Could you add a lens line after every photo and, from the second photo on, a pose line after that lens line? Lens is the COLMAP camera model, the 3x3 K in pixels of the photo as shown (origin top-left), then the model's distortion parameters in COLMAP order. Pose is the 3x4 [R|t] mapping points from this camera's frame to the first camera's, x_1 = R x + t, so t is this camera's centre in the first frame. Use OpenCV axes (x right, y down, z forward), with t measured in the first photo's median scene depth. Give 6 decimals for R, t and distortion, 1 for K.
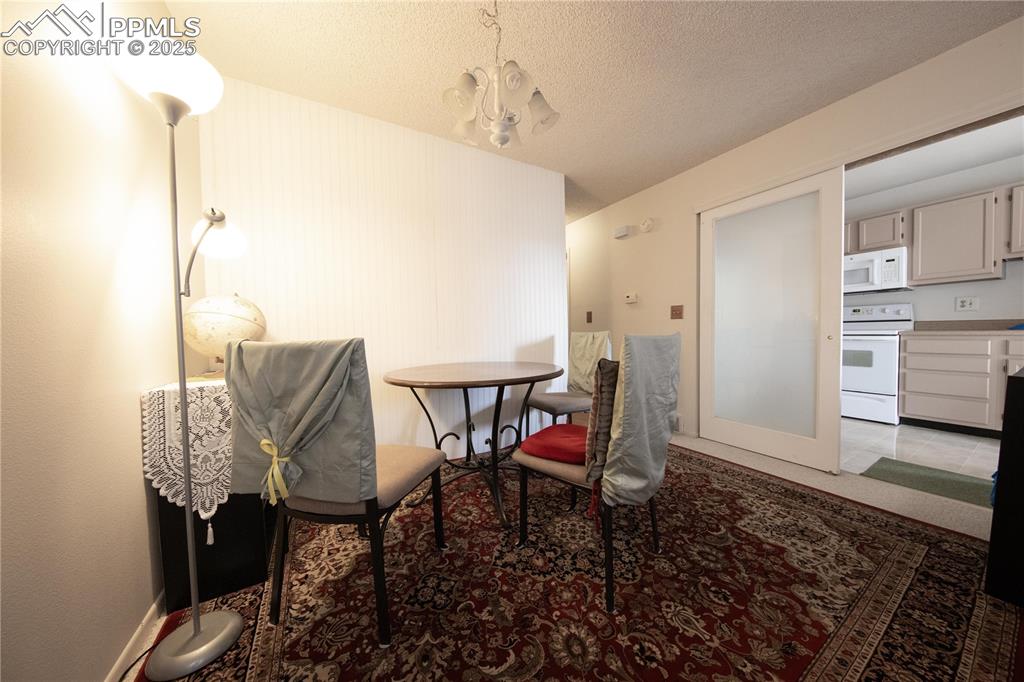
lens RADIAL K [[337.4, 0, 512.0], [0, 337.4, 341.0], [0, 0, 1]] dist [-0.000662, -0.000075]
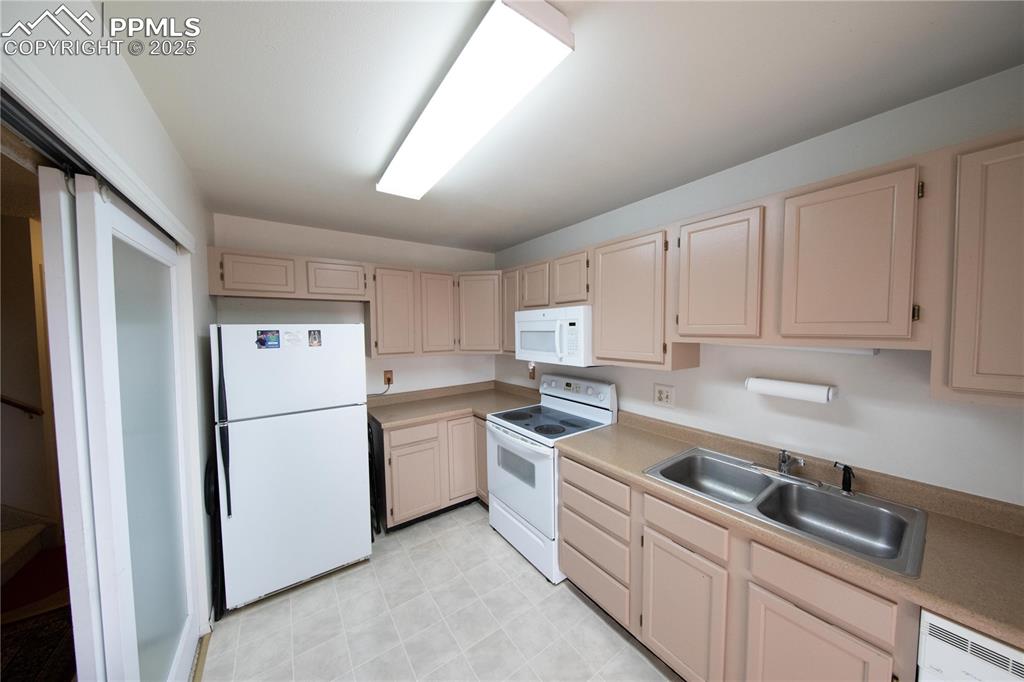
lens RADIAL K [[327.5, 0, 513.8], [0, 327.5, 340.3], [0, 0, 1]] dist [-0.000374, -0.000031]
pose [[0.994248, 0.001127, 0.107094, 0.978662], [-0.002924, 0.999857, 0.016629, -0.227274], [-0.107060, -0.016847, 0.994110, 0.388814]]
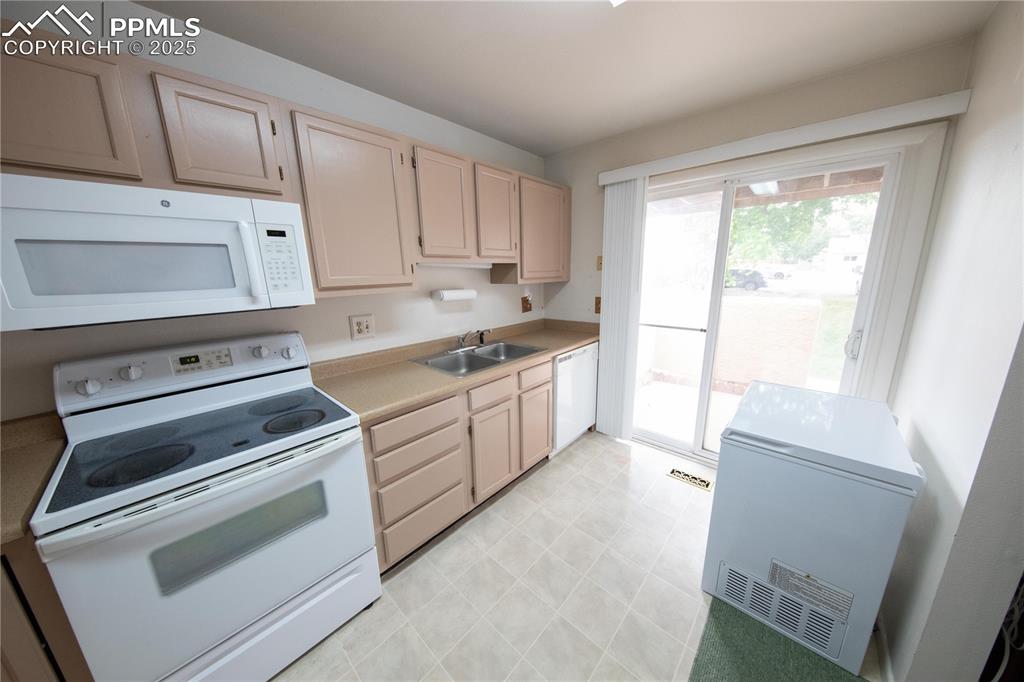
lens RADIAL K [[319.0, 0, 513.9], [0, 319.0, 343.4], [0, 0, 1]] dist [-0.000682, -0.000046]
pose [[-0.305256, -0.190065, 0.933110, 0.710760], [0.047647, 0.975603, 0.214307, -0.190630], [-0.951078, 0.109878, -0.288753, 0.901888]]
